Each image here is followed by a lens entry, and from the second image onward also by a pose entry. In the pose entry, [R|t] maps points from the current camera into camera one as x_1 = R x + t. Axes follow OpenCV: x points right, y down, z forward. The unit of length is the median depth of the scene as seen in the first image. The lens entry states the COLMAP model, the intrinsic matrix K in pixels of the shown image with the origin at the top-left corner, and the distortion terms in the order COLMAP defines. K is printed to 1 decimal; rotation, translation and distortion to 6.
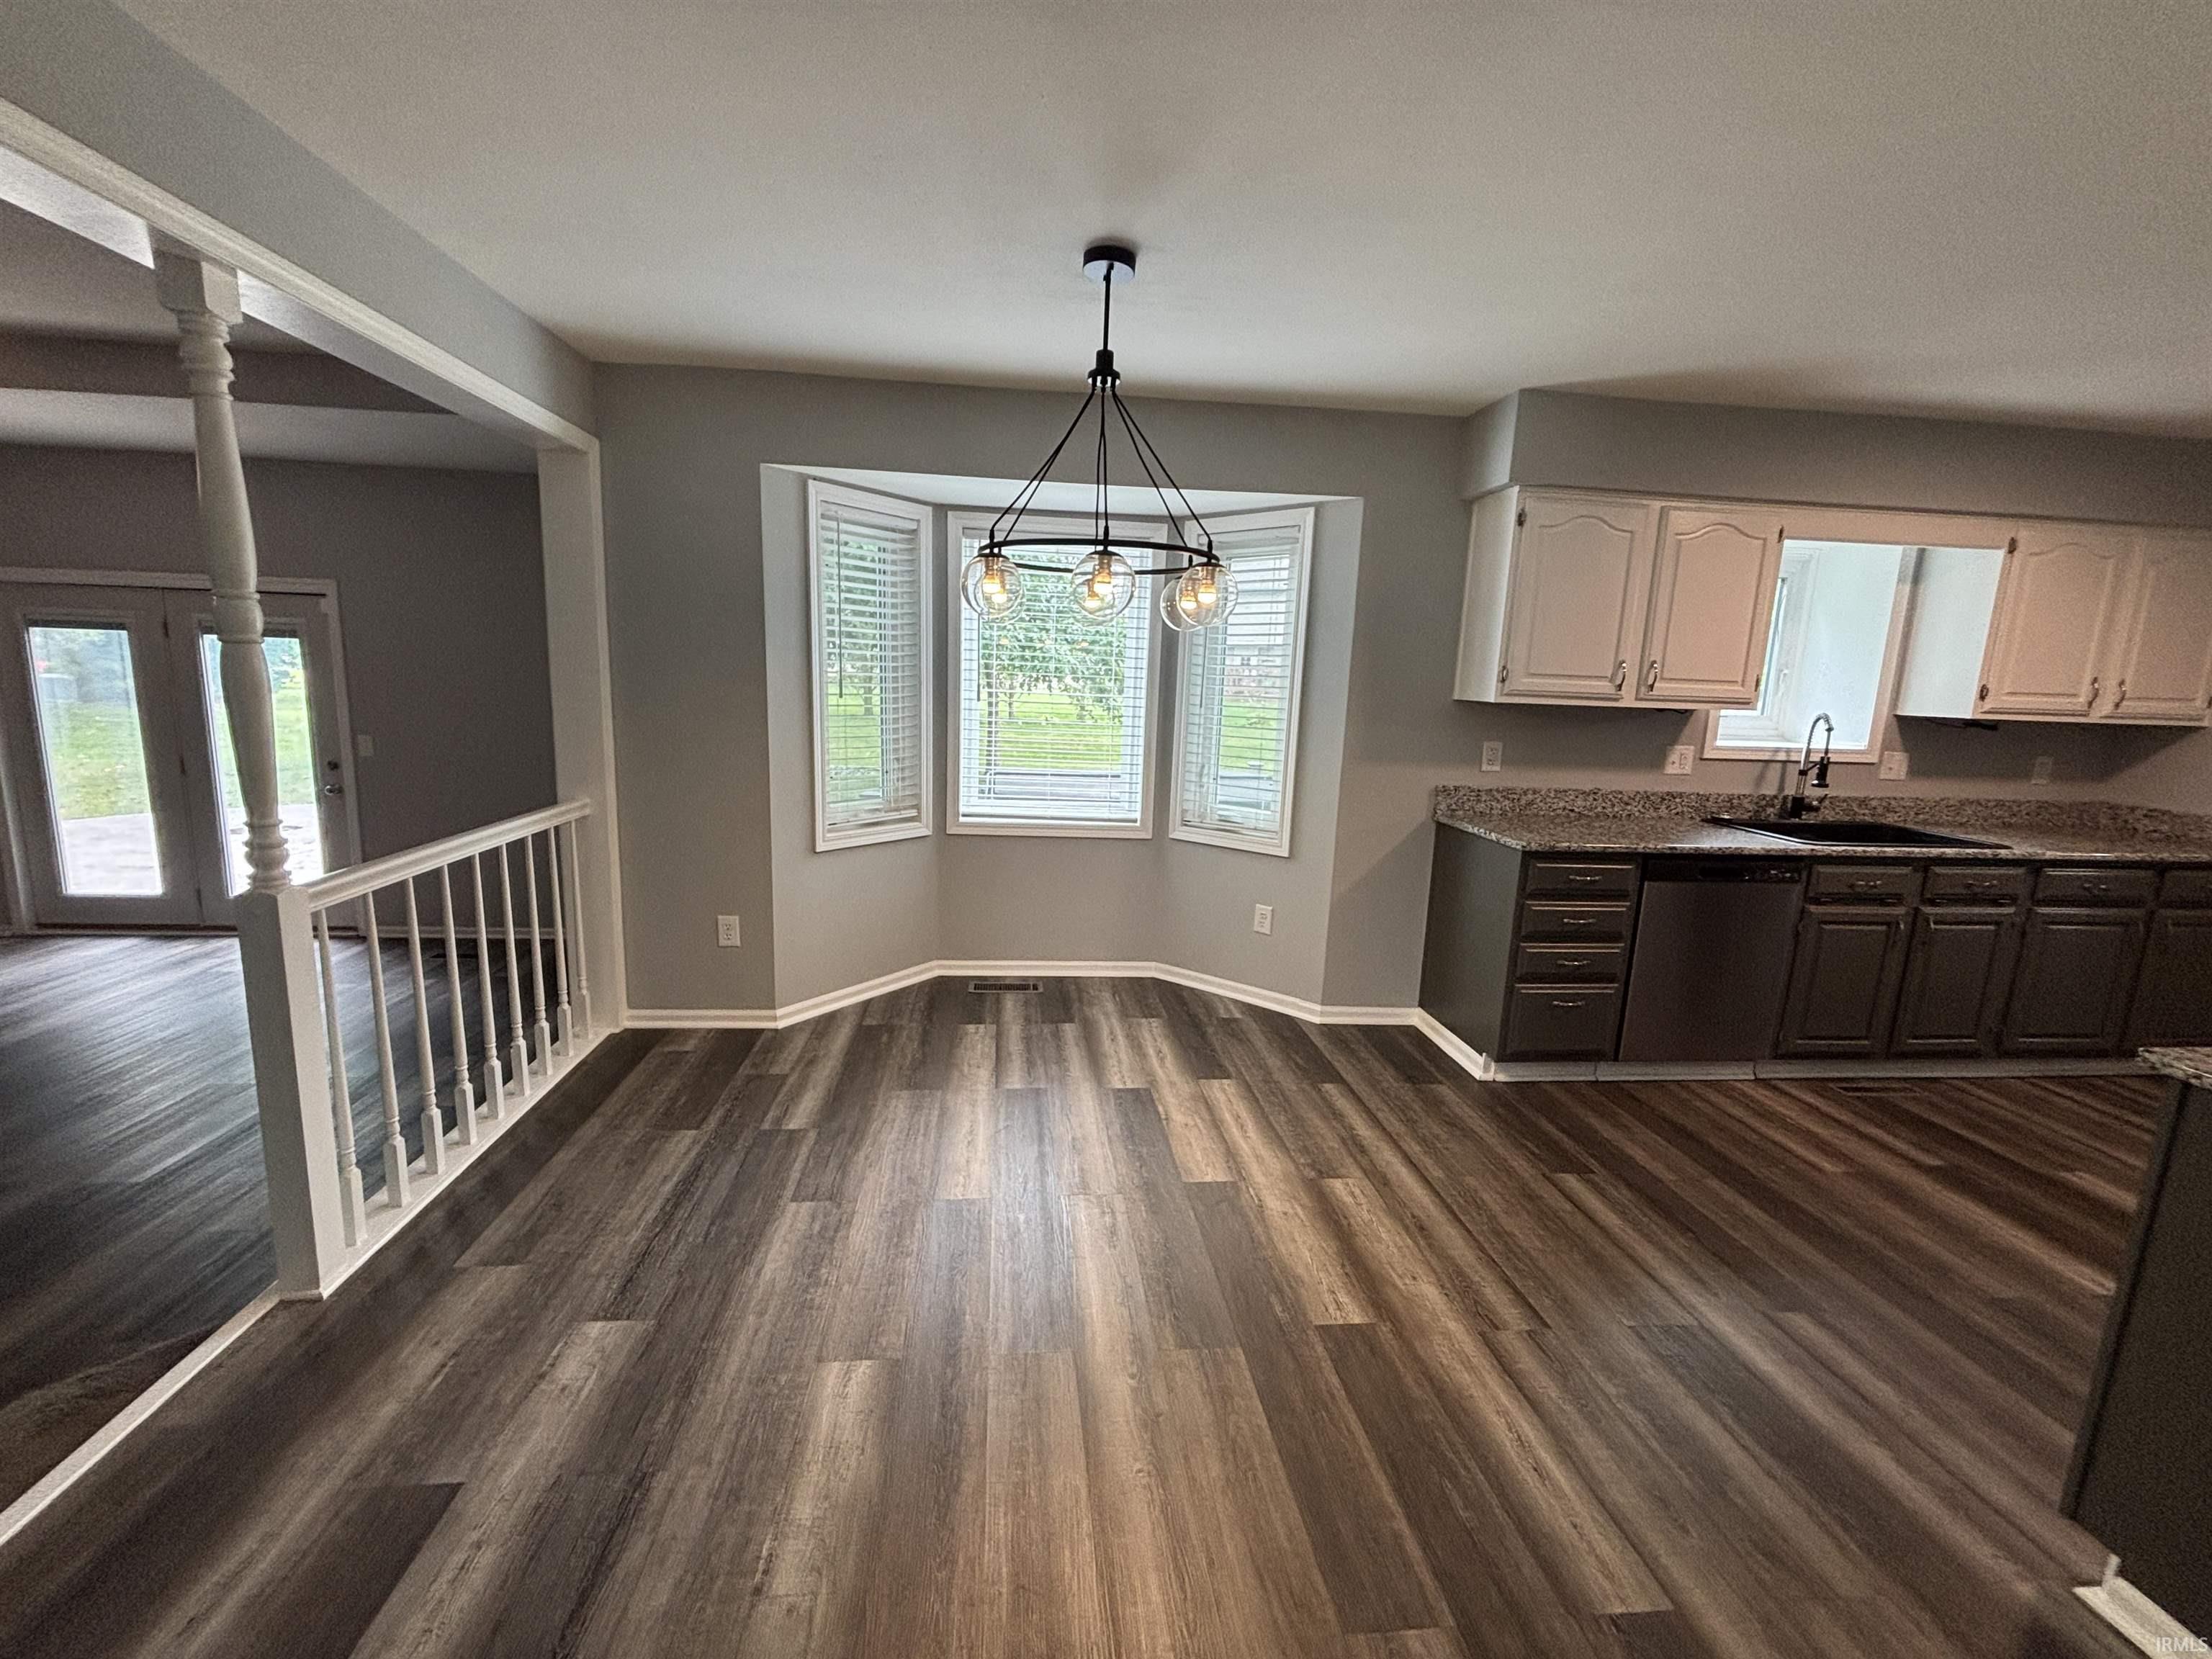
lens RADIAL K [[888.9, 0, 1089.0], [0, 888.9, 822.3], [0, 0, 1]] dist [-0.001600, 0.000707]
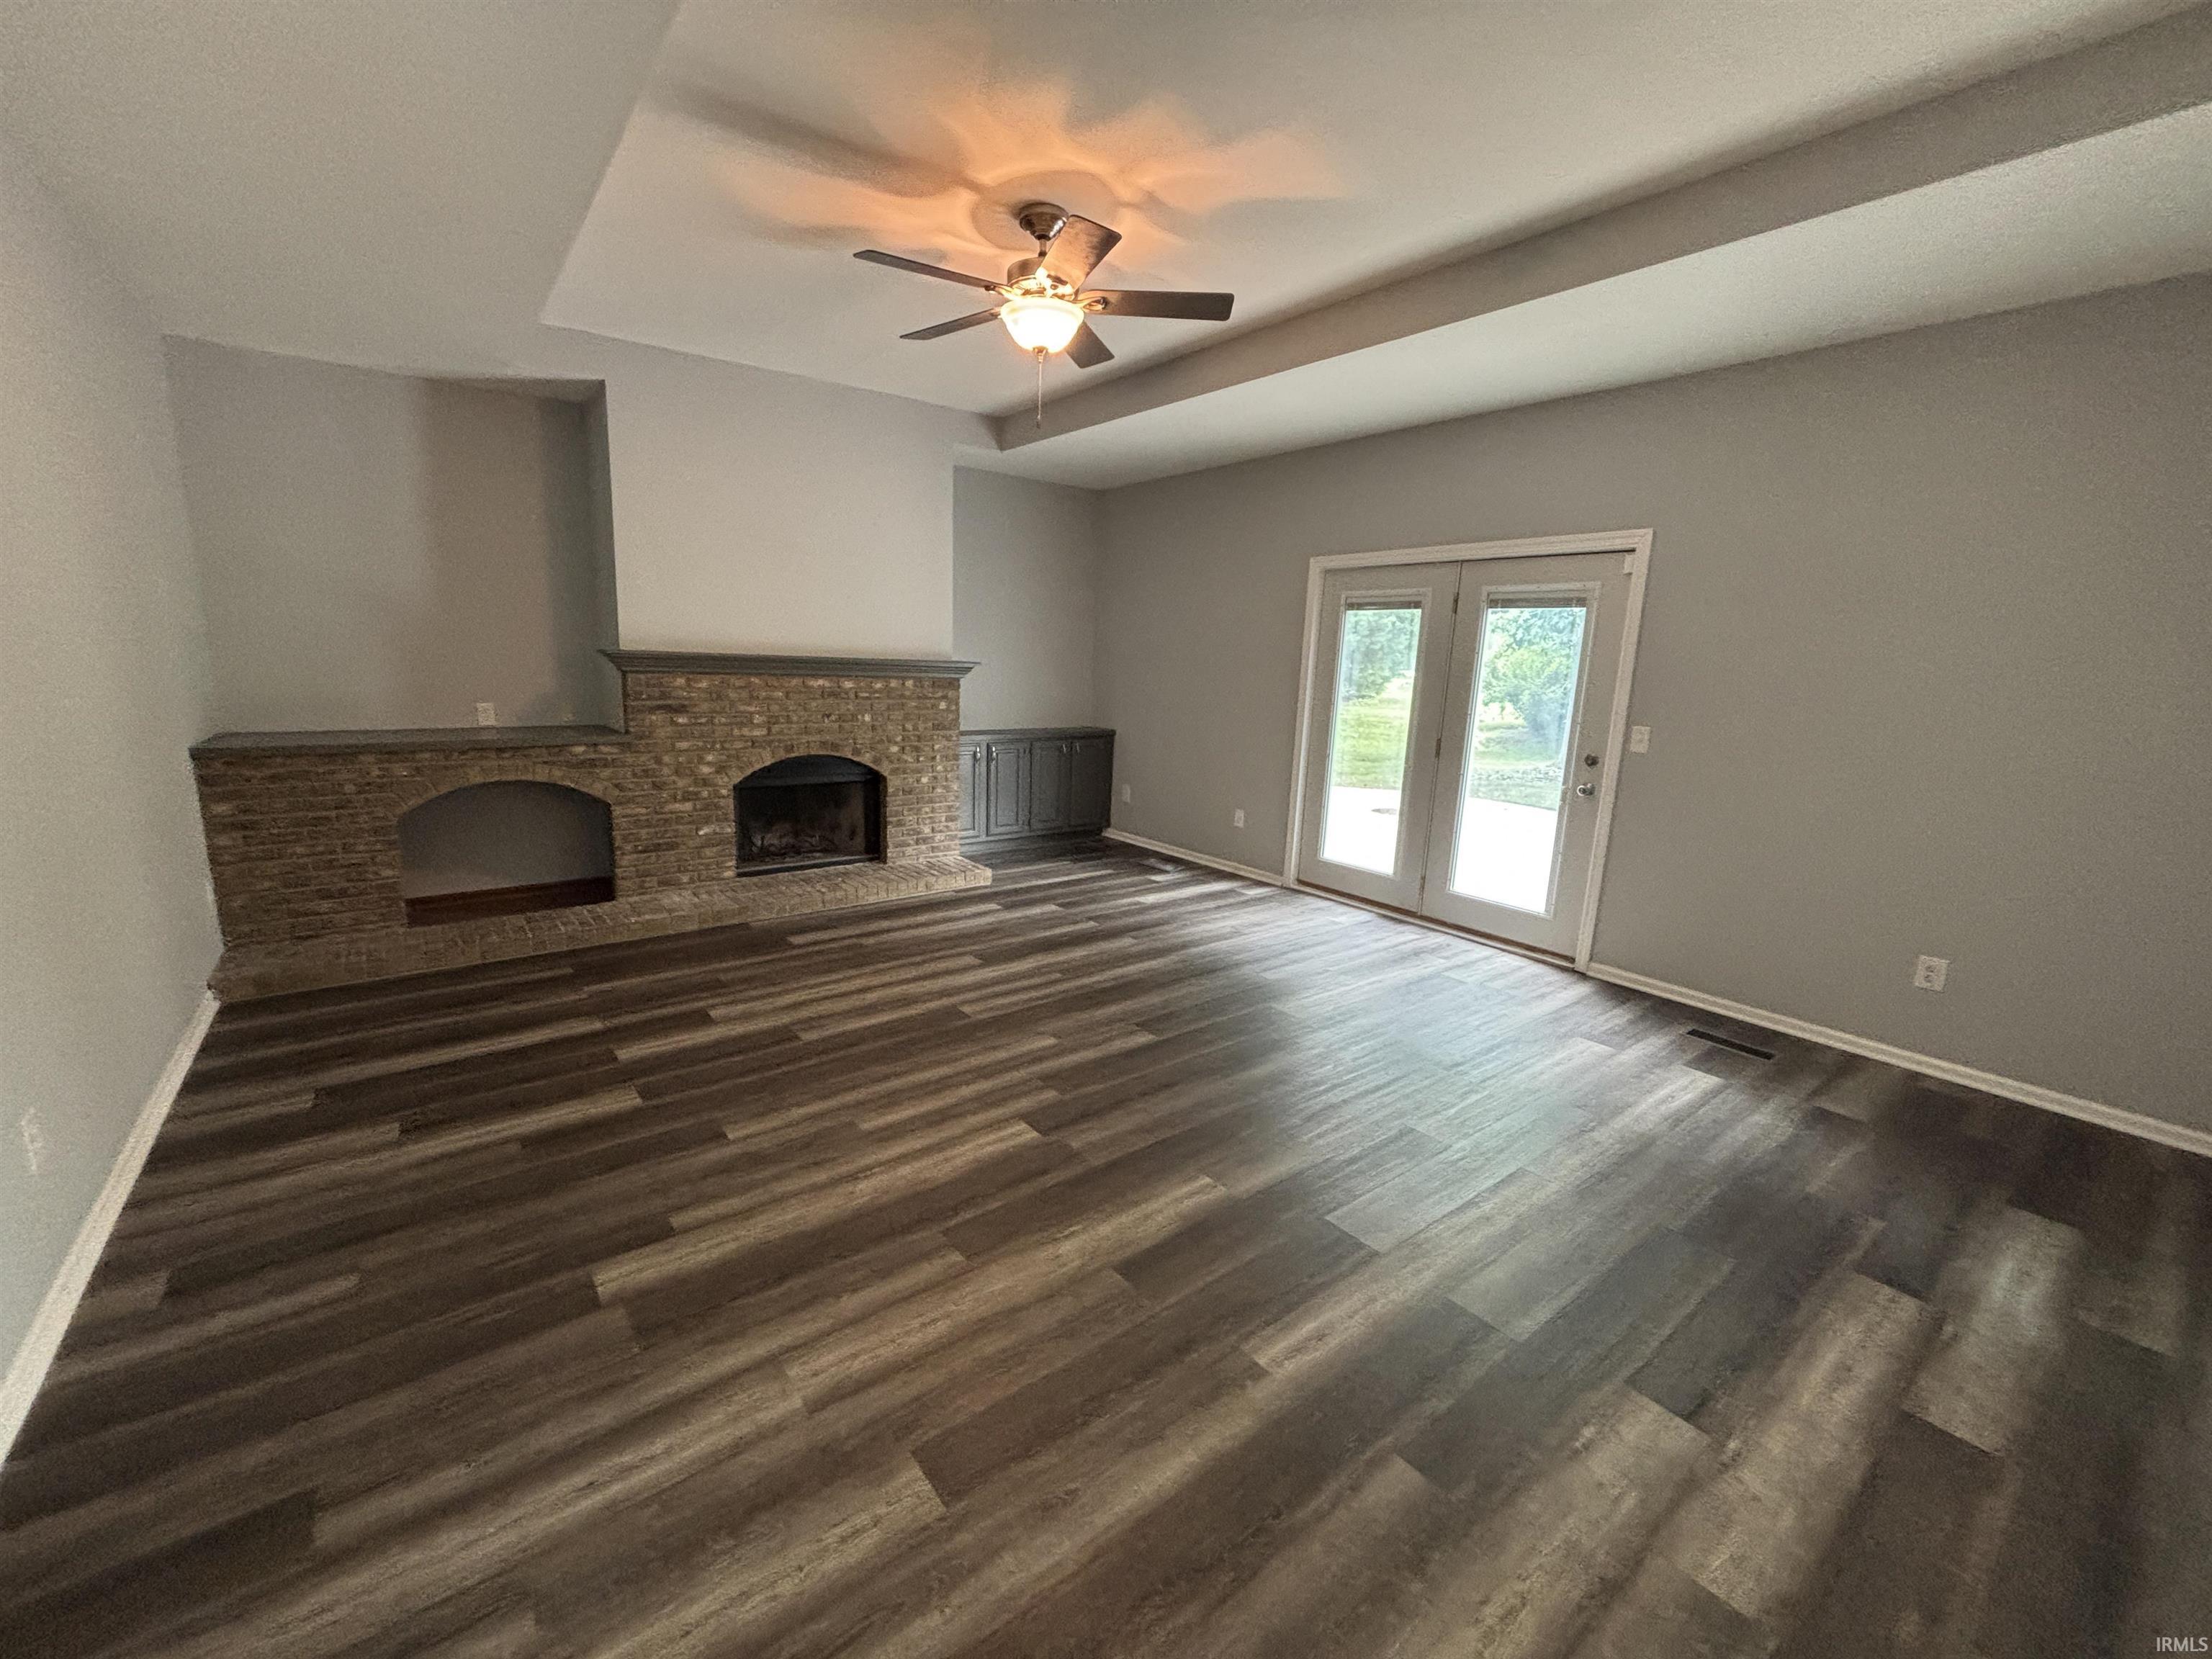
lens RADIAL K [[905.8, 0, 1088.9], [0, 905.8, 815.1], [0, 0, 1]] dist [0.028178, 0.000123]
pose [[0.525908, 0.136296, -0.839550, -0.561151], [-0.156172, 0.985769, 0.062205, 0.007460], [0.836081, 0.098400, 0.539710, 0.237030]]
